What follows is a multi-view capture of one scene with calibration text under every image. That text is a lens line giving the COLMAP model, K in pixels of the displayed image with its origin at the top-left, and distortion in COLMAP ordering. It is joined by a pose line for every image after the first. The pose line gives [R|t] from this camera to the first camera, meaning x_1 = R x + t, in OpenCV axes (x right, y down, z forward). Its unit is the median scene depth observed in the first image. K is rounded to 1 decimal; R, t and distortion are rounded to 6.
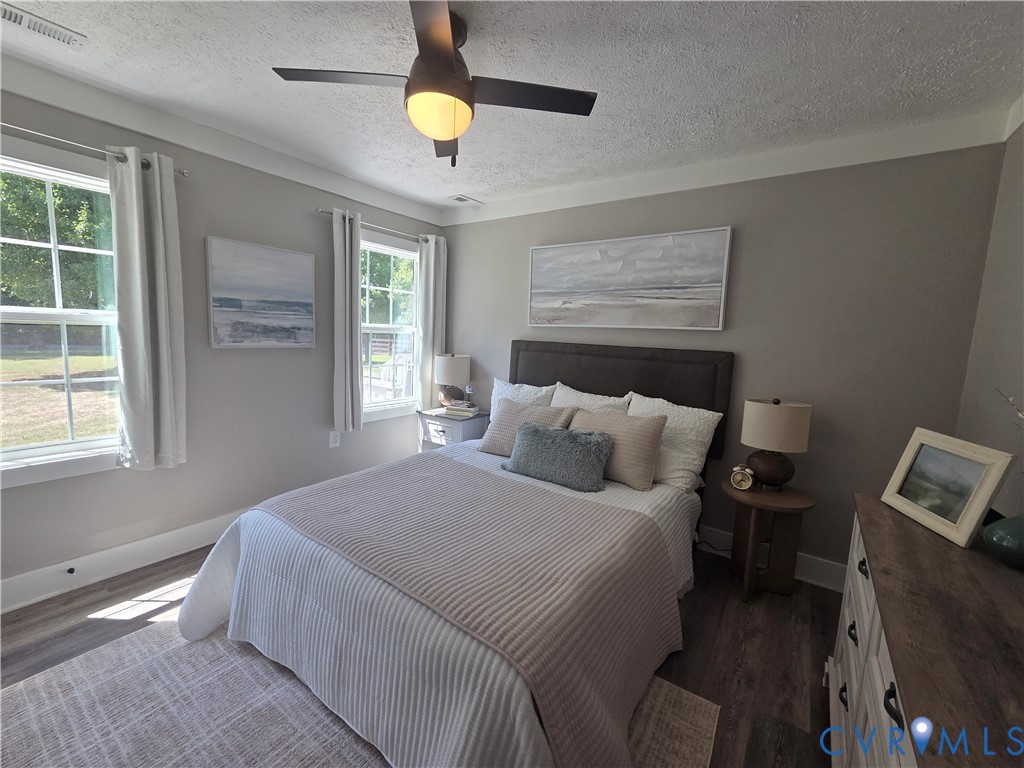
lens RADIAL K [[423.2, 0, 516.3], [0, 423.2, 374.9], [0, 0, 1]] dist [-0.000241, -0.000641]
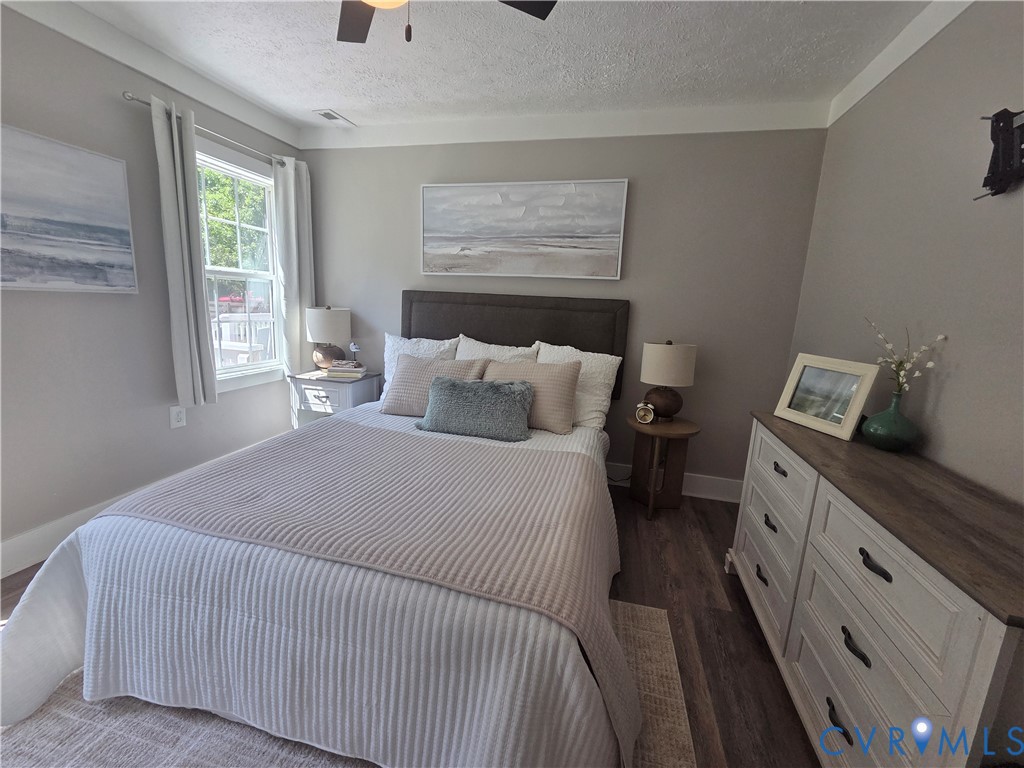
lens RADIAL K [[423.2, 0, 516.3], [0, 423.2, 374.9], [0, 0, 1]] dist [-0.000241, -0.000641]
pose [[0.931585, -0.059577, 0.358610, -0.157960], [0.029246, 0.995564, 0.089421, 0.031556], [-0.362346, -0.072815, 0.929195, 0.089717]]
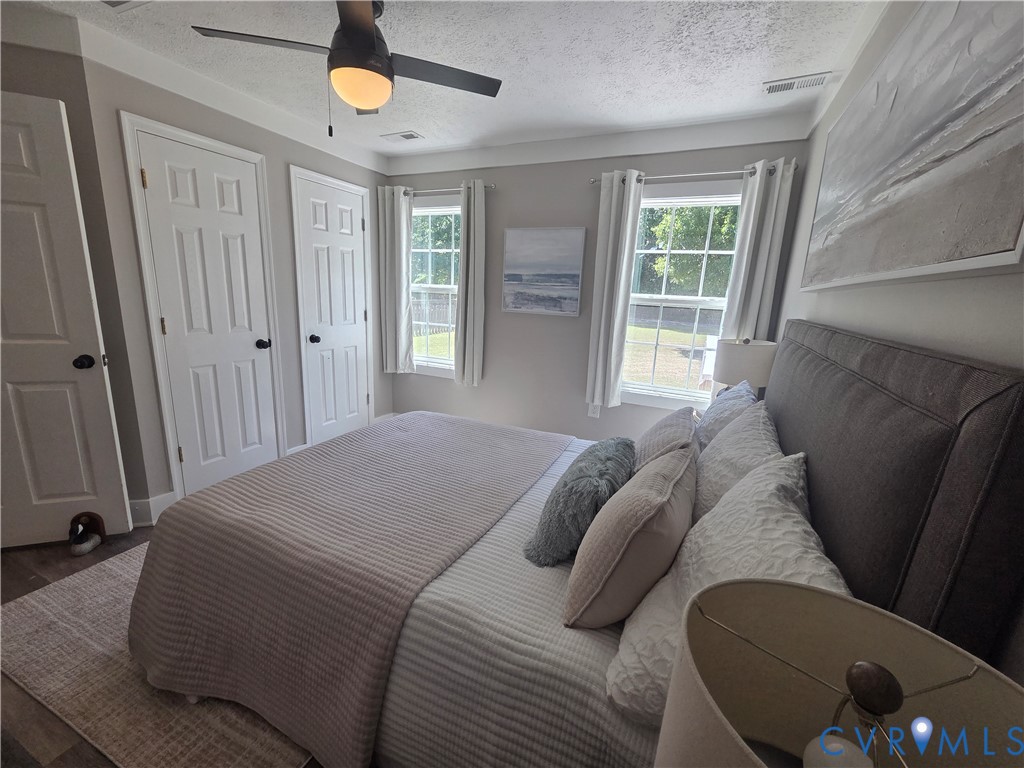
lens RADIAL K [[423.0, 0, 508.7], [0, 423.0, 381.4], [0, 0, 1]] dist [0.000322, -0.000304]
pose [[0.180101, 0.172908, -0.968332, 0.622667], [-0.137918, 0.979143, 0.149187, -0.044908], [0.973931, 0.106682, 0.200192, 0.715469]]
